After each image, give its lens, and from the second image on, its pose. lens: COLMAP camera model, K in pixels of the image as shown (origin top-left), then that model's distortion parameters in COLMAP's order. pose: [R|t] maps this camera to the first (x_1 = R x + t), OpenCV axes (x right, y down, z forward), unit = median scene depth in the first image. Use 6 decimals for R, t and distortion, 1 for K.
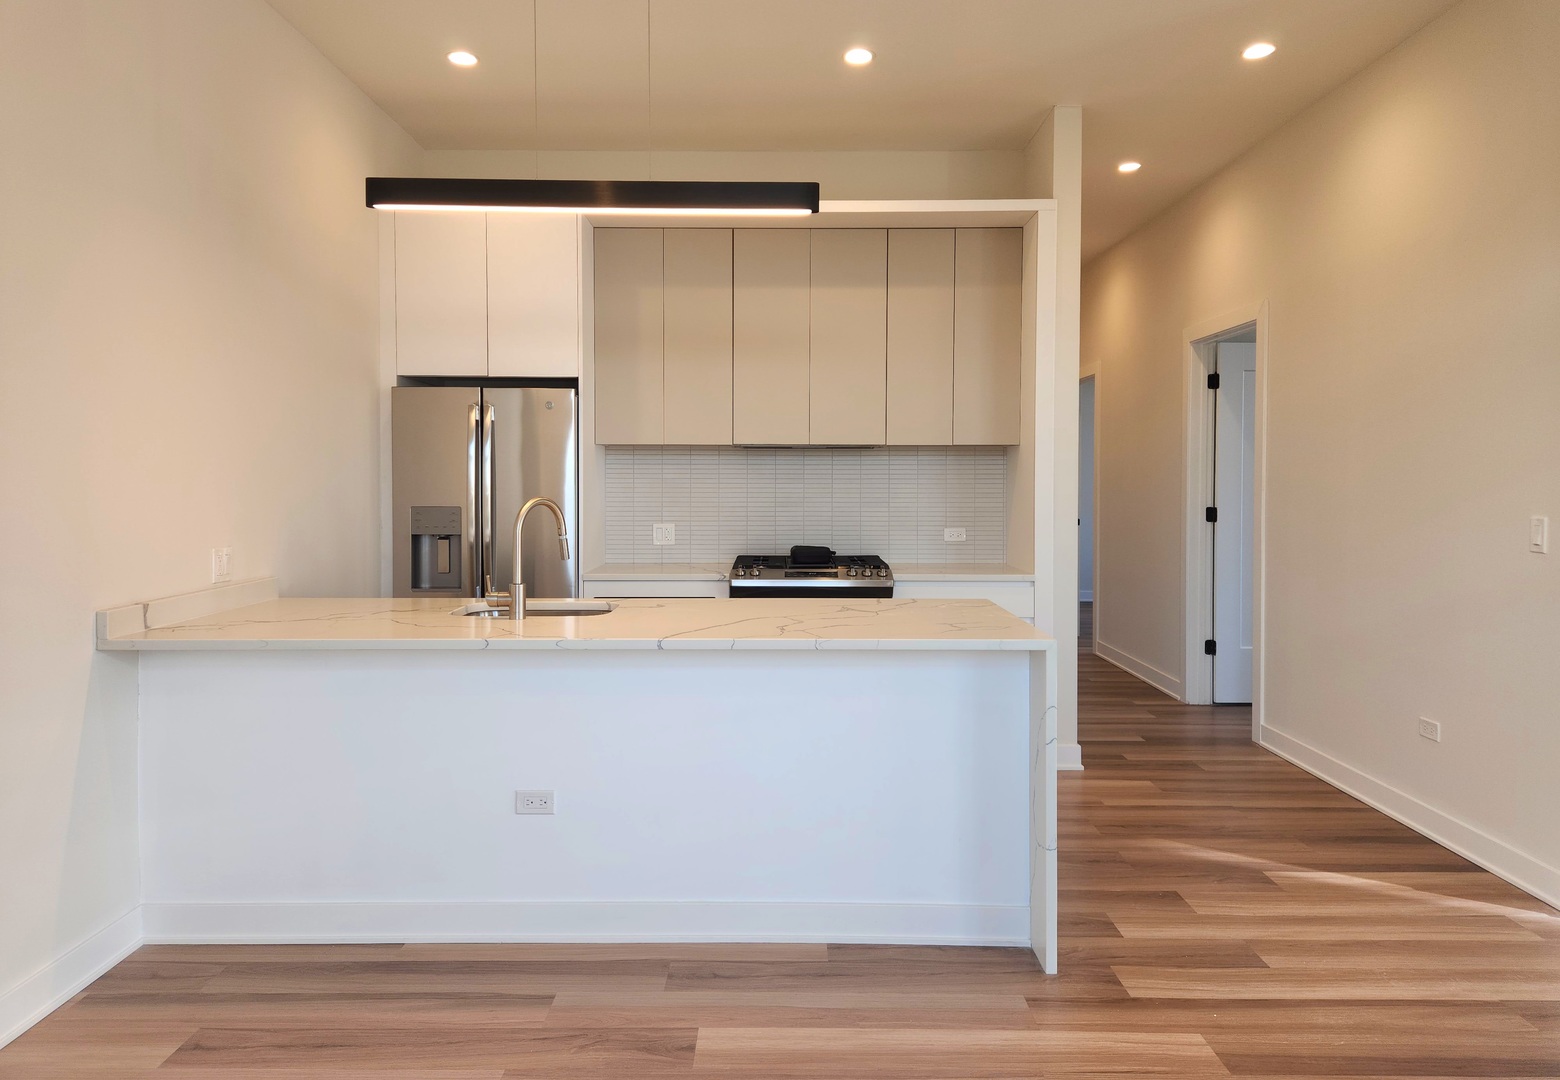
lens RADIAL K [[1054.1, 0, 791.7], [0, 1054.1, 489.1], [0, 0, 1]] dist [0.039914, -0.020452]
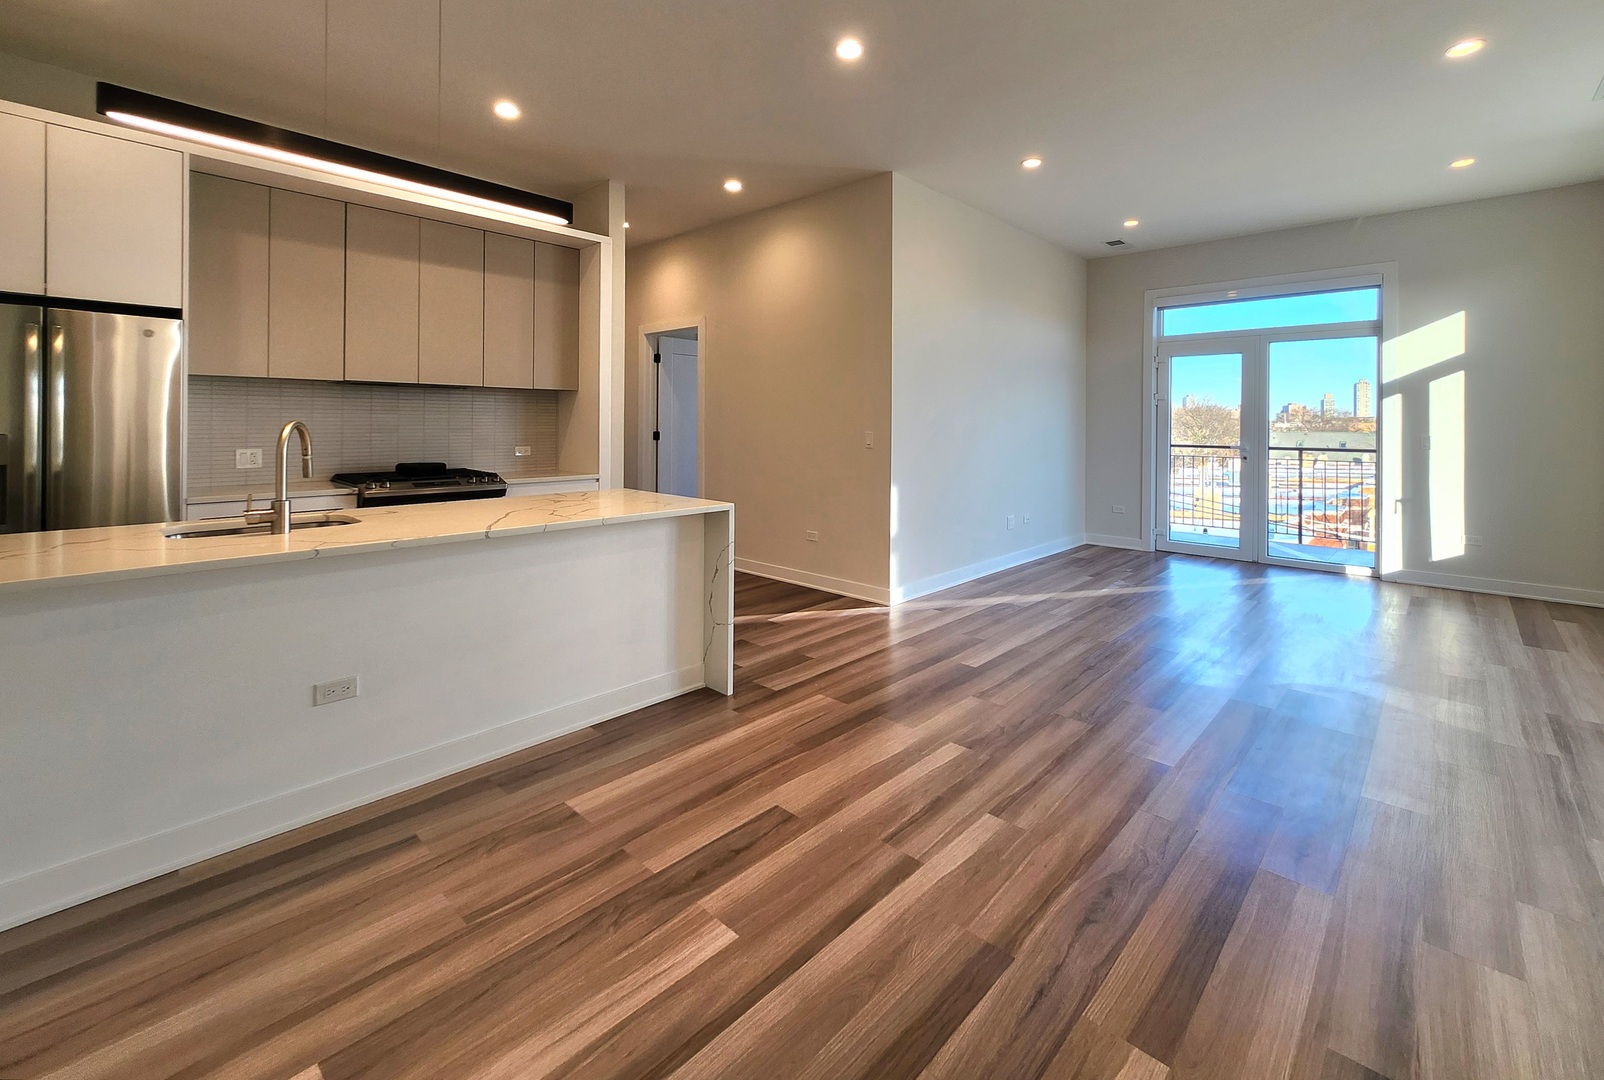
lens RADIAL K [[671.5, 0, 833.6], [0, 671.5, 414.8], [0, 0, 1]] dist [0.007814, -0.001122]
pose [[0.669659, 0.012215, 0.742568, -0.282140], [-0.001246, 0.999882, -0.015324, 0.008100], [-0.742668, 0.009337, 0.669595, 0.080721]]
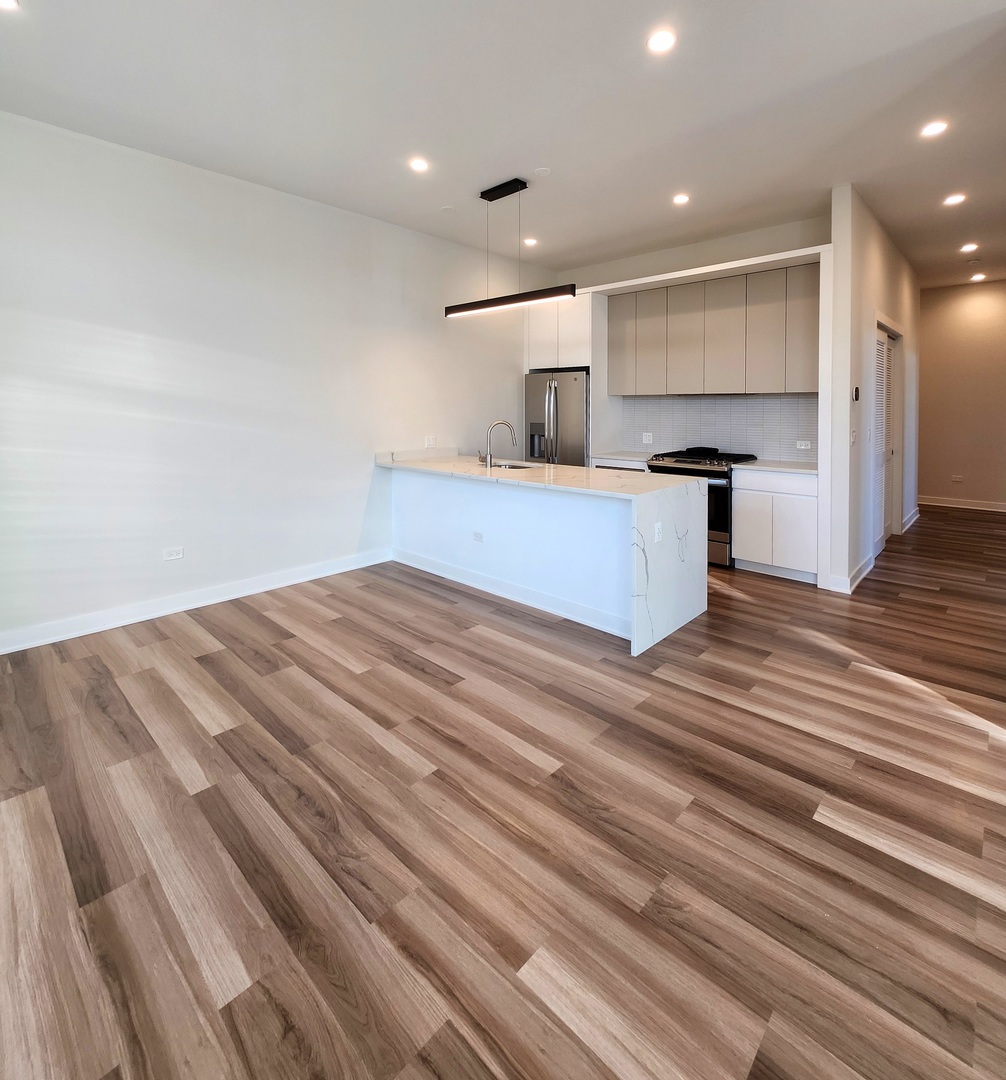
lens RADIAL K [[549.1, 0, 501.8], [0, 549.1, 410.8], [0, 0, 1]] dist [-0.006210, 0.004772]
pose [[0.726722, 0.004701, -0.686915, 0.477583], [-0.004209, 0.999988, 0.002390, -0.013964], [0.686919, 0.001154, 0.726733, 0.029317]]
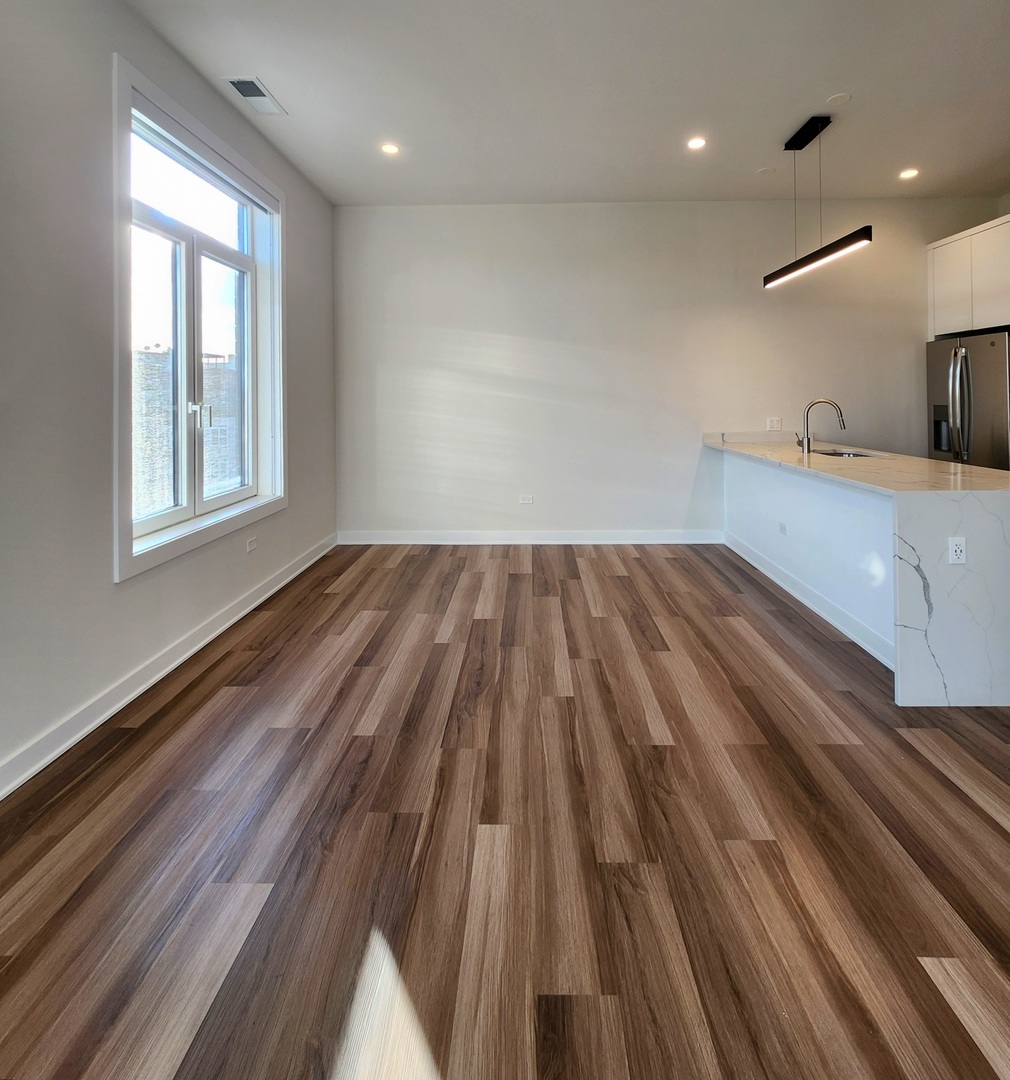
lens RADIAL K [[549.1, 0, 507.5], [0, 549.1, 395.4], [0, 0, 1]] dist [-0.006210, 0.004772]
pose [[-0.023508, -0.002568, -0.999720, 0.646899], [0.005694, 0.999980, -0.002703, -0.001600], [0.999707, -0.005756, -0.023493, 0.268335]]
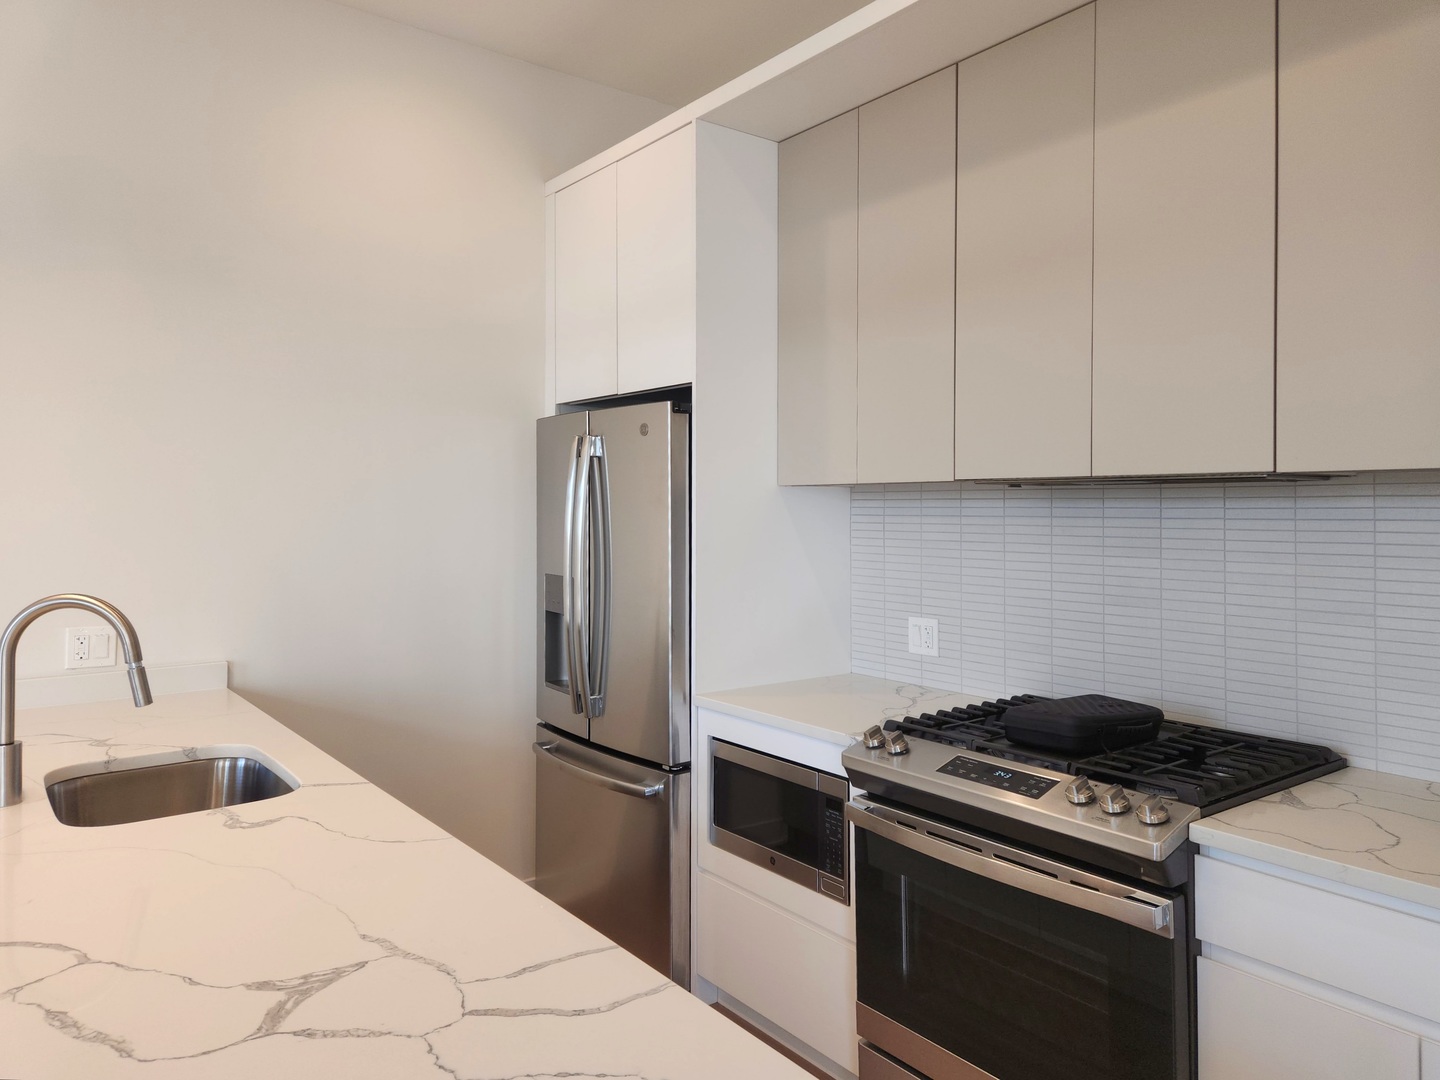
lens RADIAL K [[997.5, 0, 681.6], [0, 997.5, 499.3], [0, 0, 1]] dist [0.034007, 0.002455]
pose [[0.586772, -0.005814, -0.809731, 0.288915], [-0.009115, 0.999863, -0.013784, -0.027910], [0.809701, 0.015469, 0.586639, 0.666709]]
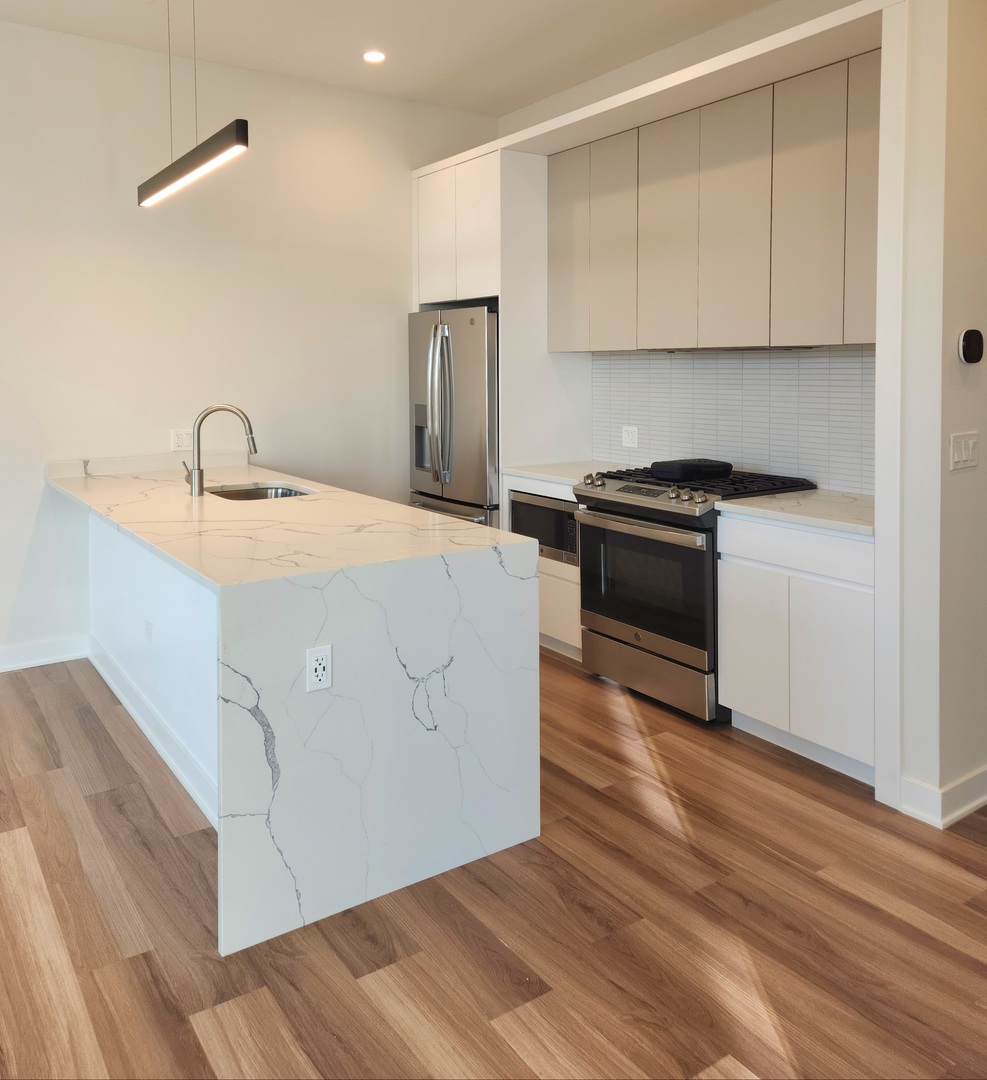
lens RADIAL K [[886.7, 0, 472.5], [0, 886.7, 386.7], [0, 0, 1]] dist [0.057265, -0.045078]
pose [[0.560412, 0.016001, -0.828059, 0.598197], [-0.002840, 0.999845, 0.017398, -0.024404], [0.828209, -0.007398, 0.560370, 0.453172]]
